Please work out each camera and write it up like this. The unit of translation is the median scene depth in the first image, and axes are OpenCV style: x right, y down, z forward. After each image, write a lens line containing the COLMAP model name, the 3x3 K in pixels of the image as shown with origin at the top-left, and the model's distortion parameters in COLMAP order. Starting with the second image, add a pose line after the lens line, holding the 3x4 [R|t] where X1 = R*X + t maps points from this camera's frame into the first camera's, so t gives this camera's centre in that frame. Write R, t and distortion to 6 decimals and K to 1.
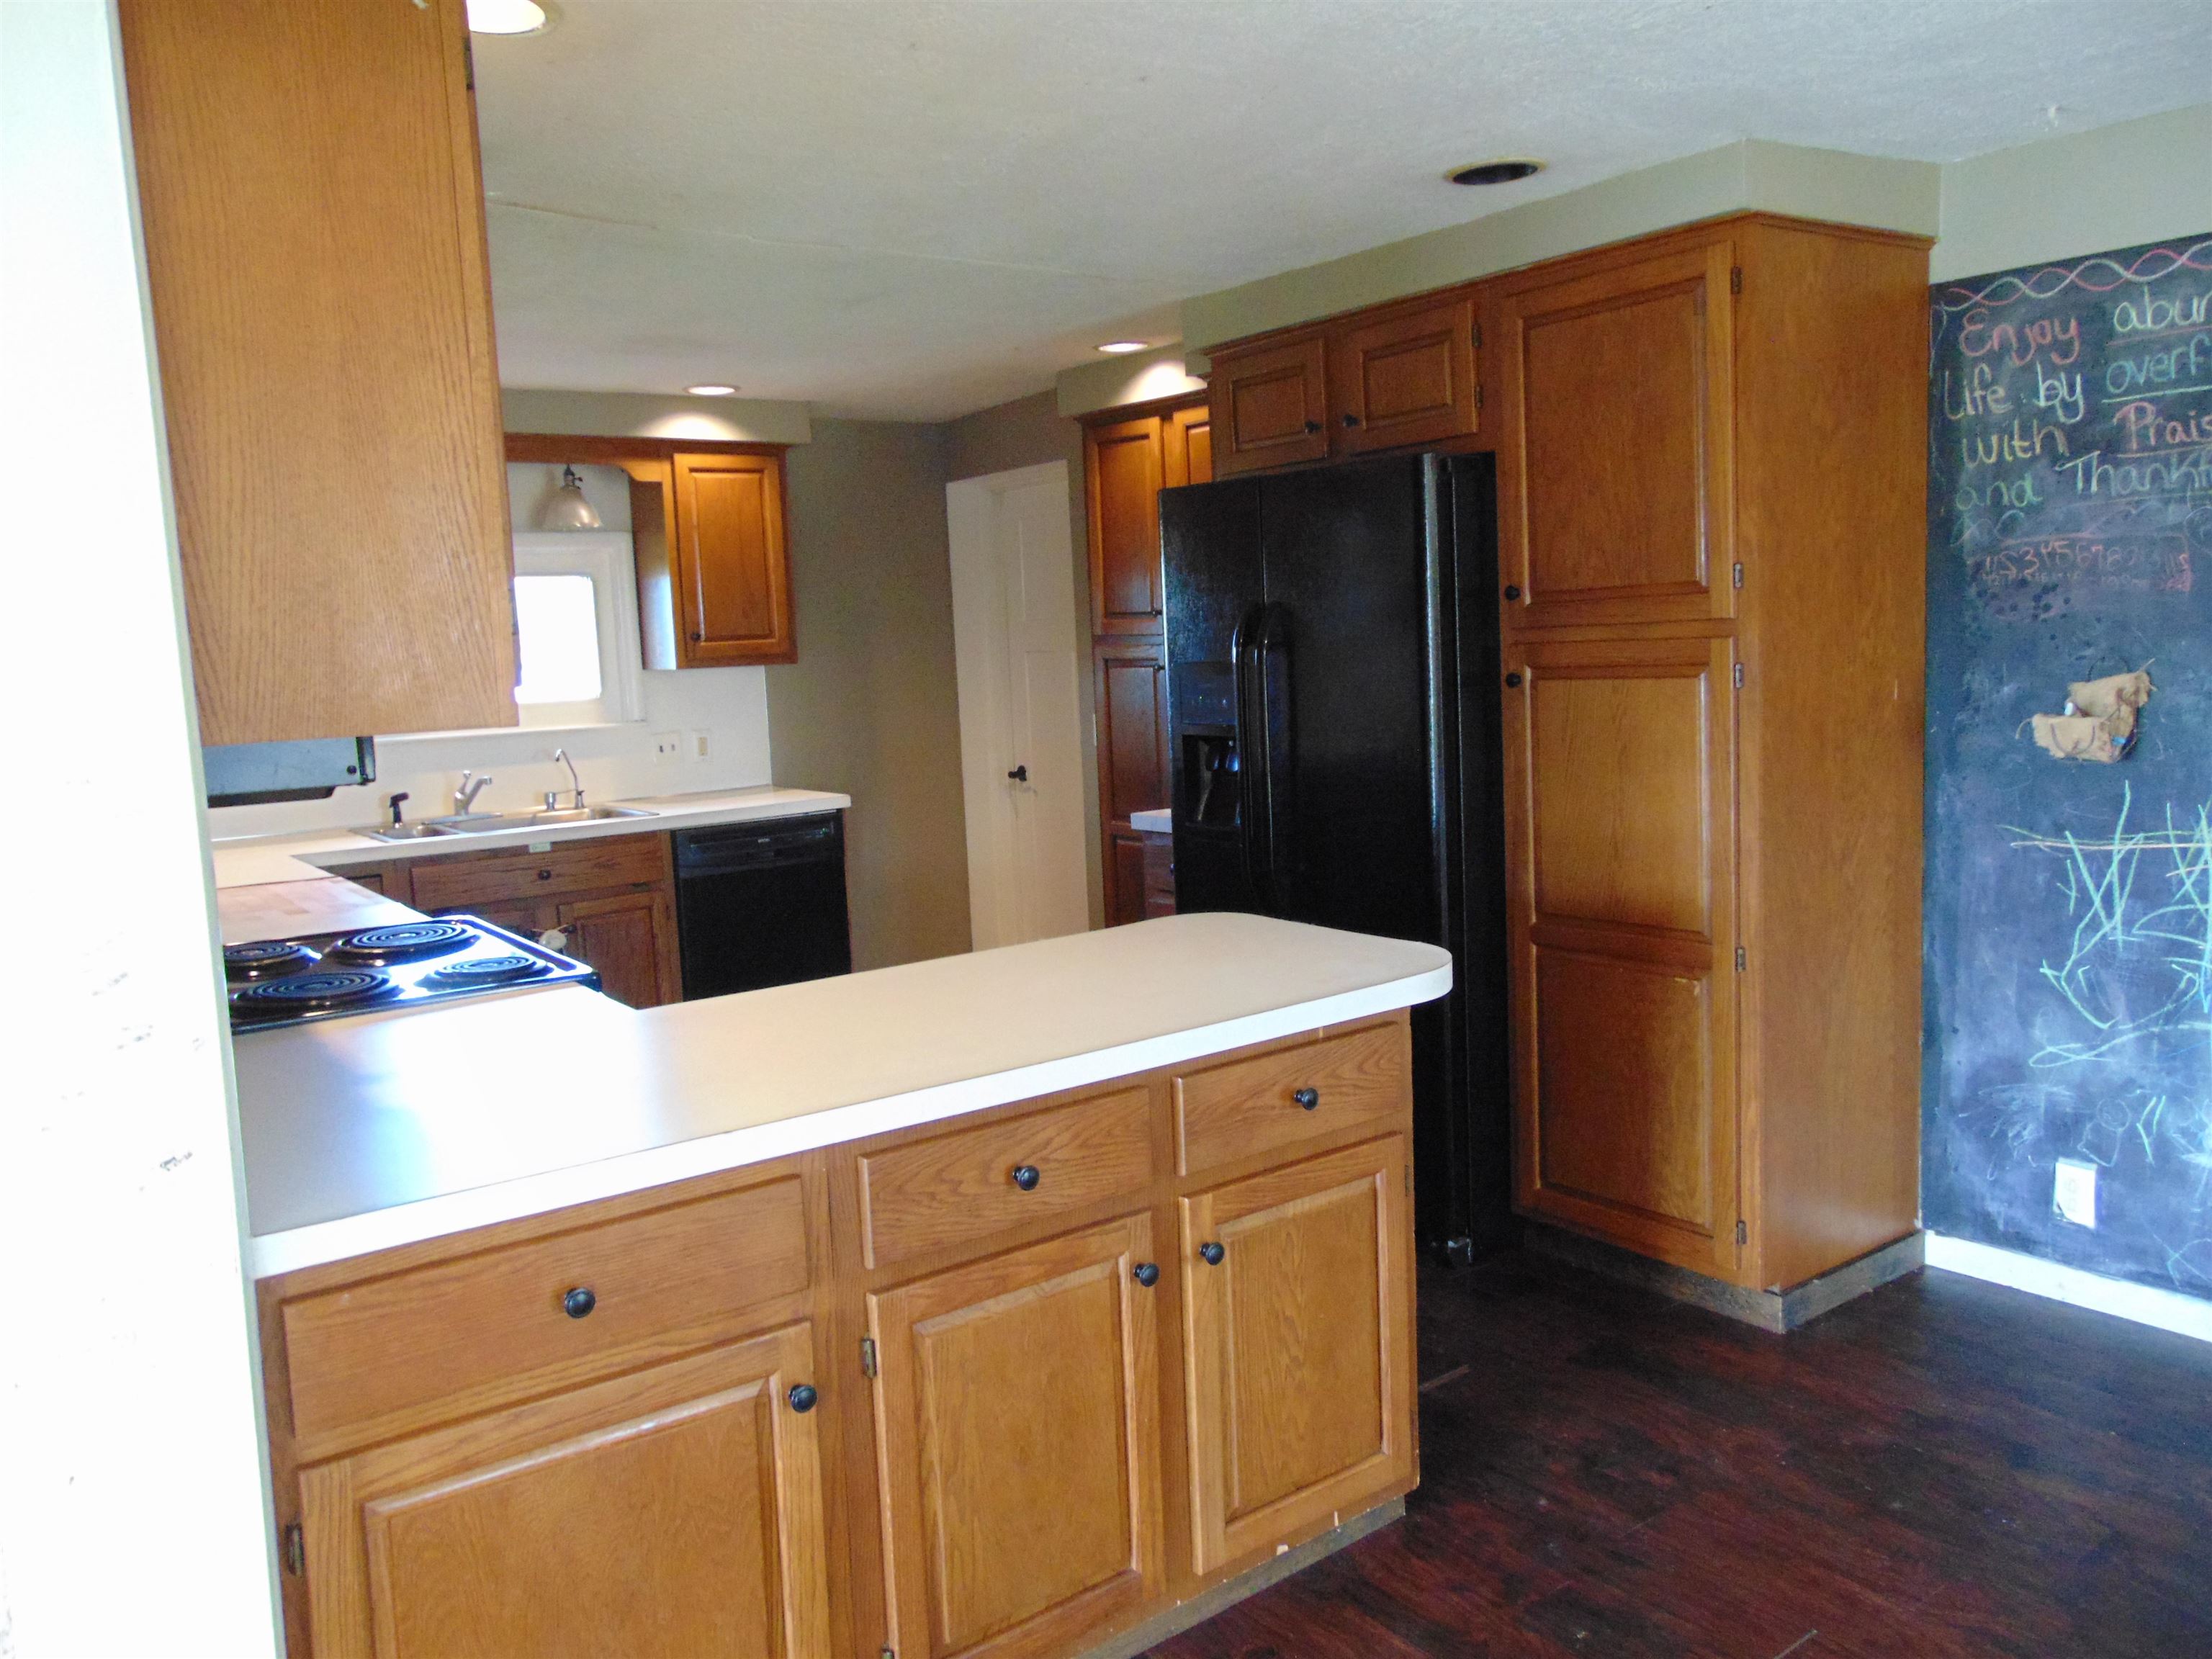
lens RADIAL K [[1638.0, 0, 1101.9], [0, 1638.0, 815.5], [0, 0, 1]] dist [0.004576, 0.034625]
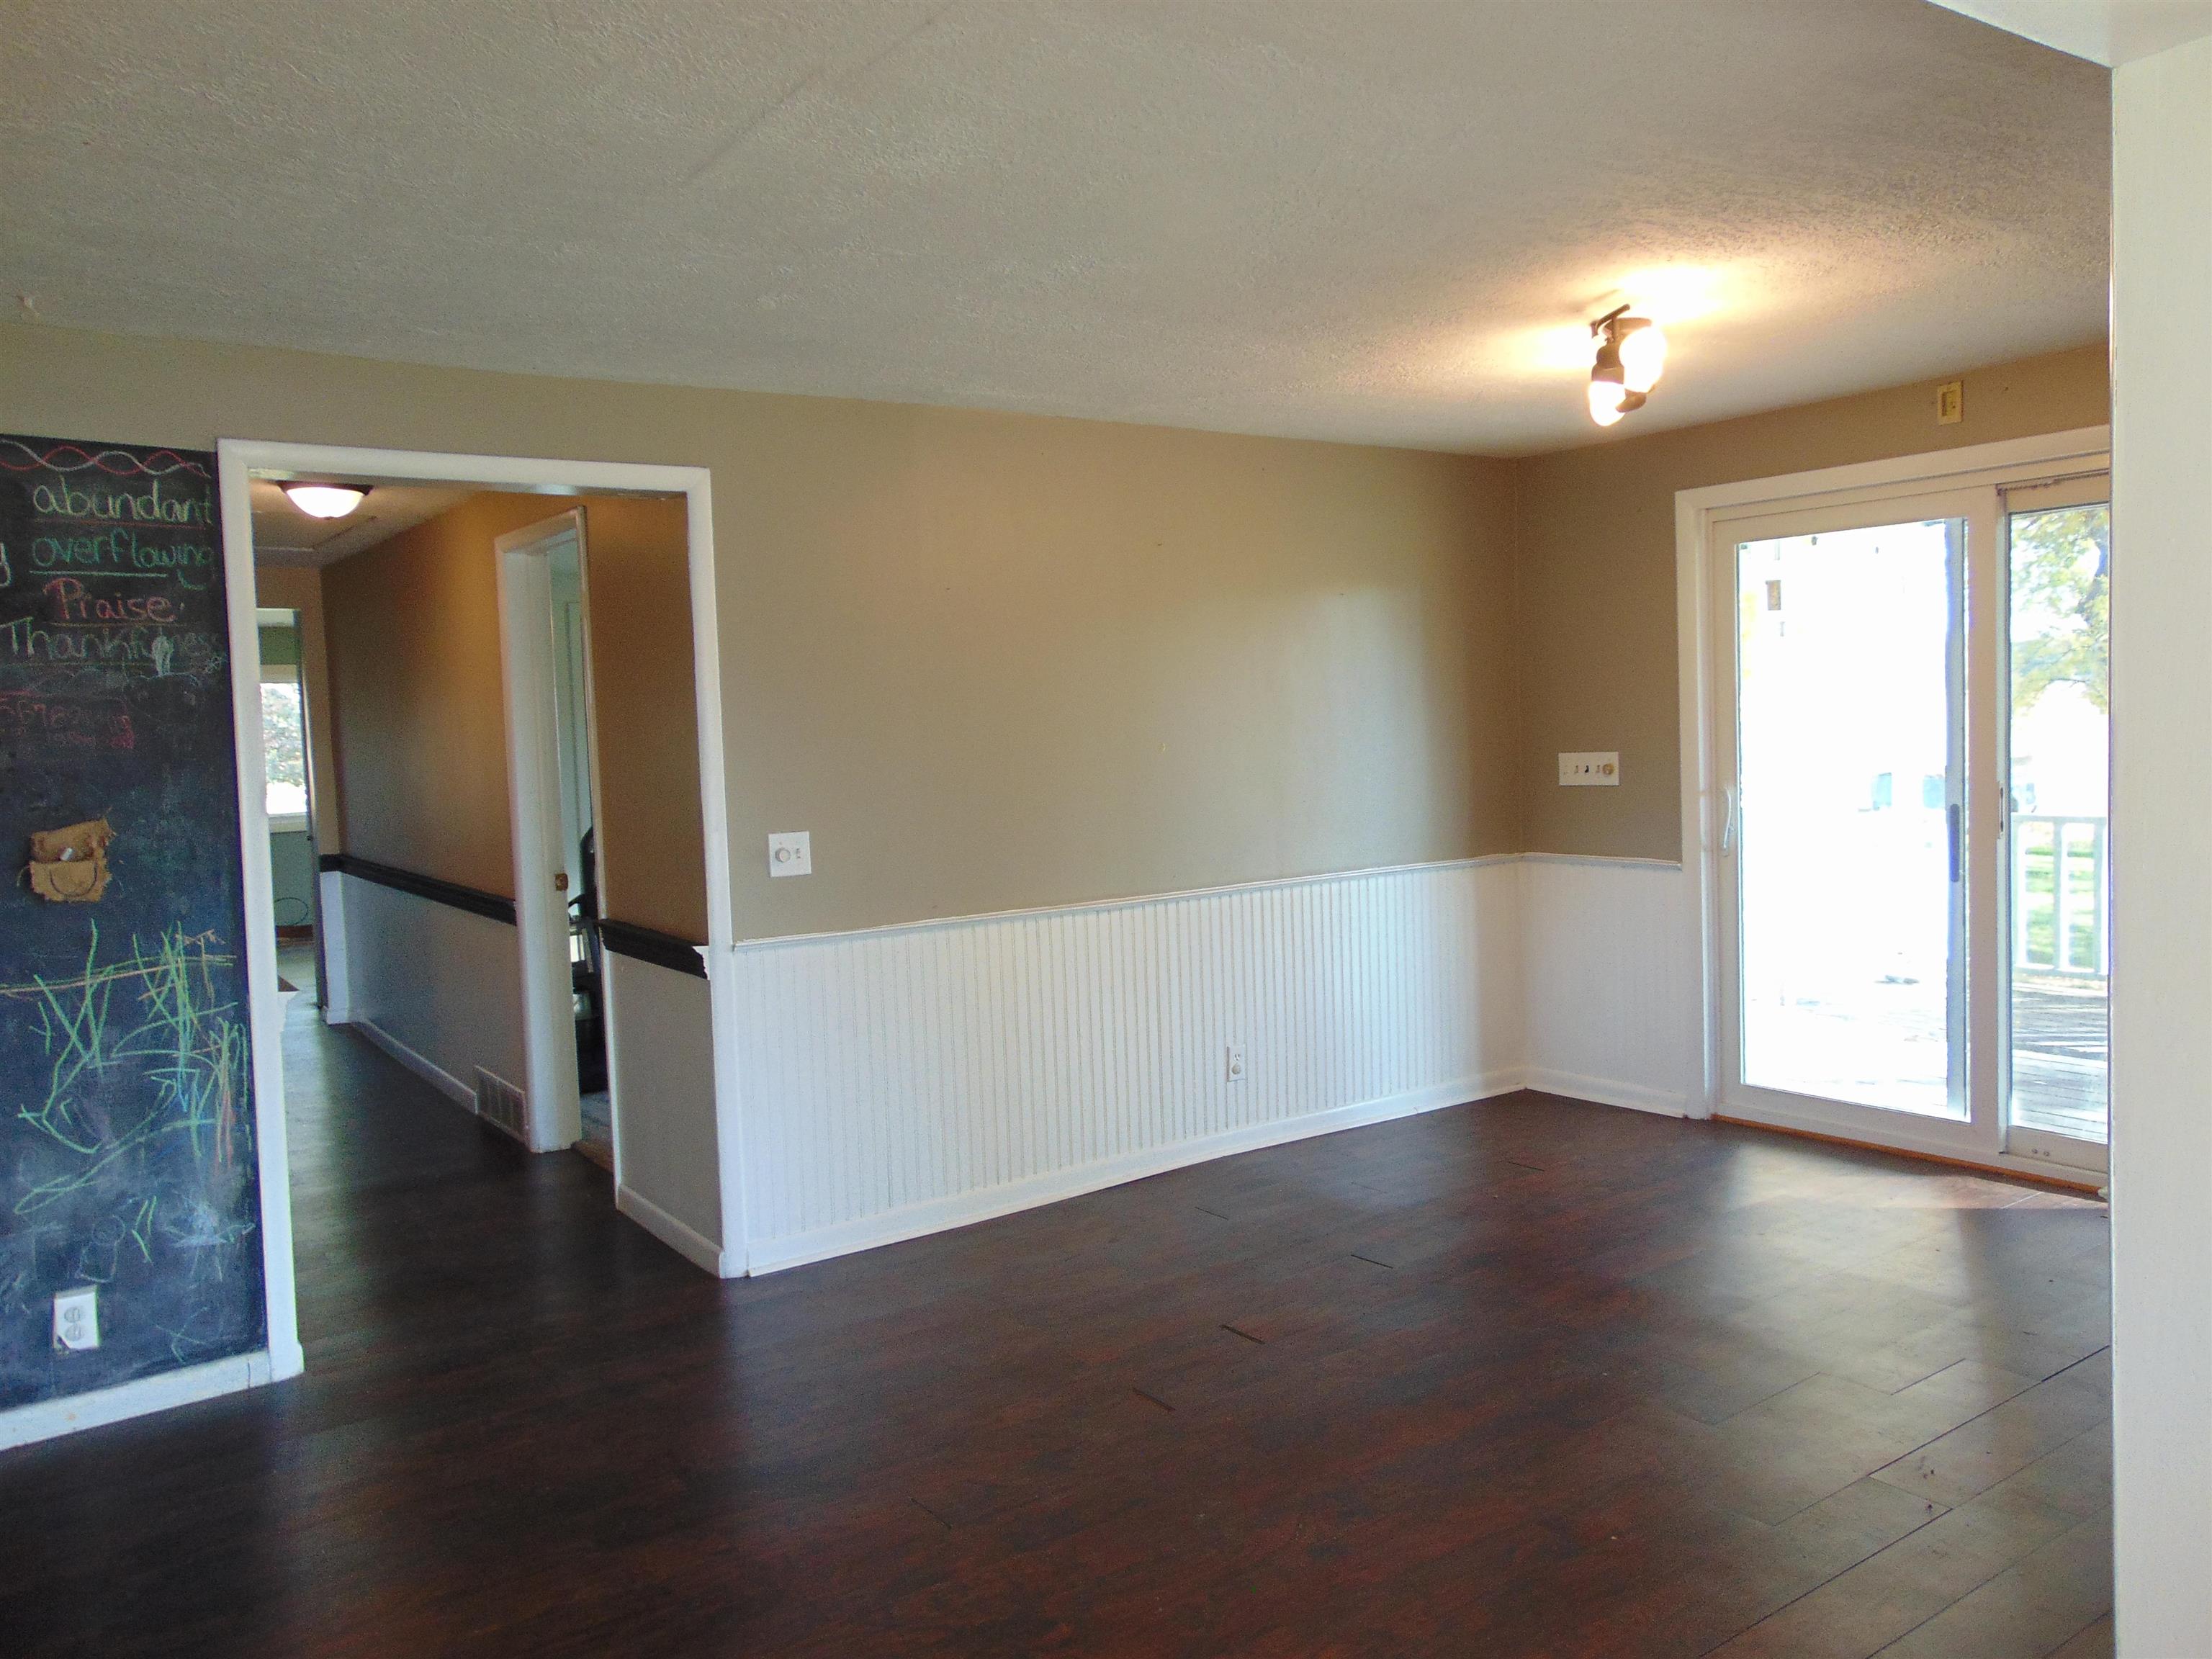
lens RADIAL K [[1638.0, 0, 1101.9], [0, 1638.0, 815.5], [0, 0, 1]] dist [0.004576, 0.034625]
pose [[0.041925, -0.011621, 0.999053, -0.438977], [0.141050, 0.989987, 0.005596, -0.001060], [-0.989114, 0.140681, 0.043144, 0.283019]]
